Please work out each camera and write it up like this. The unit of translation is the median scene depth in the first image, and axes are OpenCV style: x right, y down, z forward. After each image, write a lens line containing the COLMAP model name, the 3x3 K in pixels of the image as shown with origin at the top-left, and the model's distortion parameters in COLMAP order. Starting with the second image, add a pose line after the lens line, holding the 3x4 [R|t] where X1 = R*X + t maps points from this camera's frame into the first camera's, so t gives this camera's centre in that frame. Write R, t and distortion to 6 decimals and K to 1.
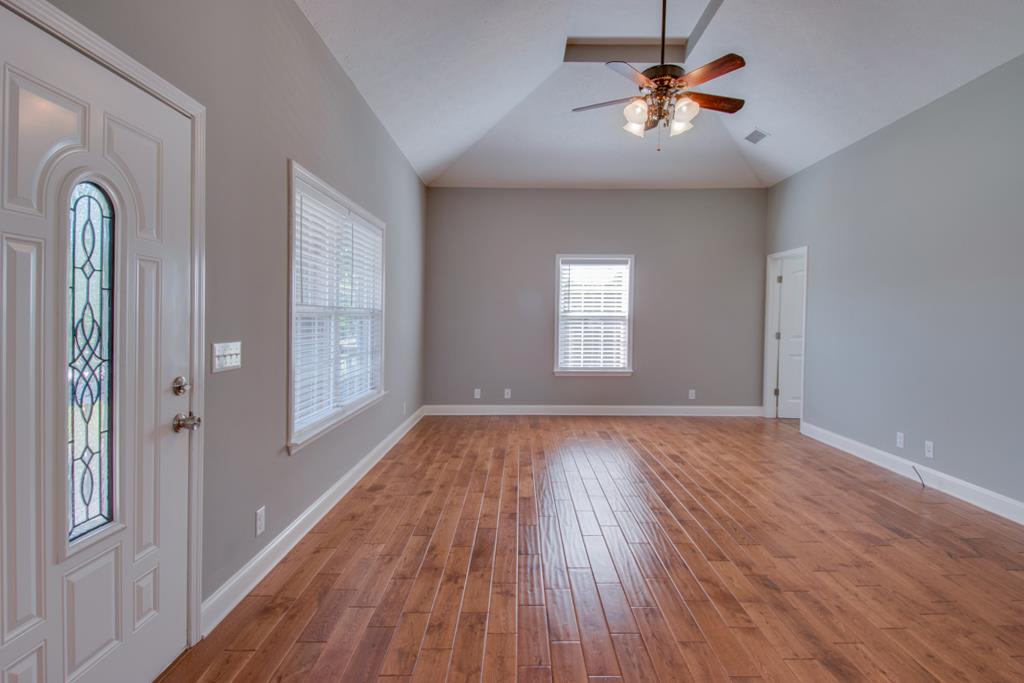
lens RADIAL K [[515.5, 0, 520.0], [0, 515.5, 338.5], [0, 0, 1]] dist [0.078912, -0.062039]
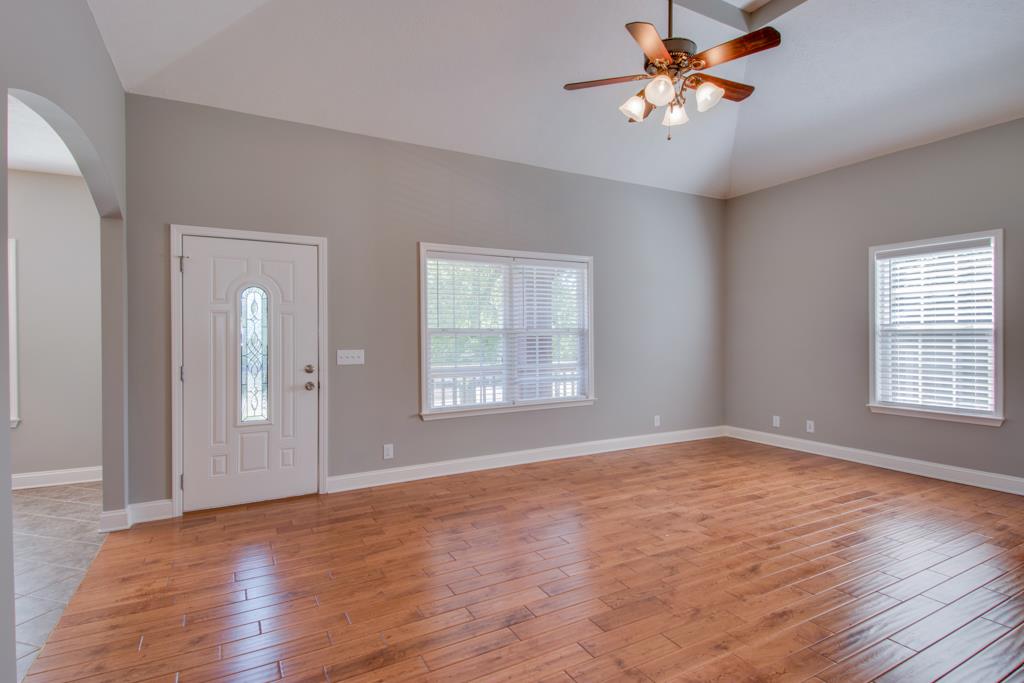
lens RADIAL K [[515.5, 0, 520.0], [0, 515.5, 338.5], [0, 0, 1]] dist [0.078912, -0.062039]
pose [[0.492921, 0.000568, -0.870074, 0.482220], [-0.026375, 0.999550, -0.014289, -0.007955], [0.869674, 0.029992, 0.492715, 0.198386]]
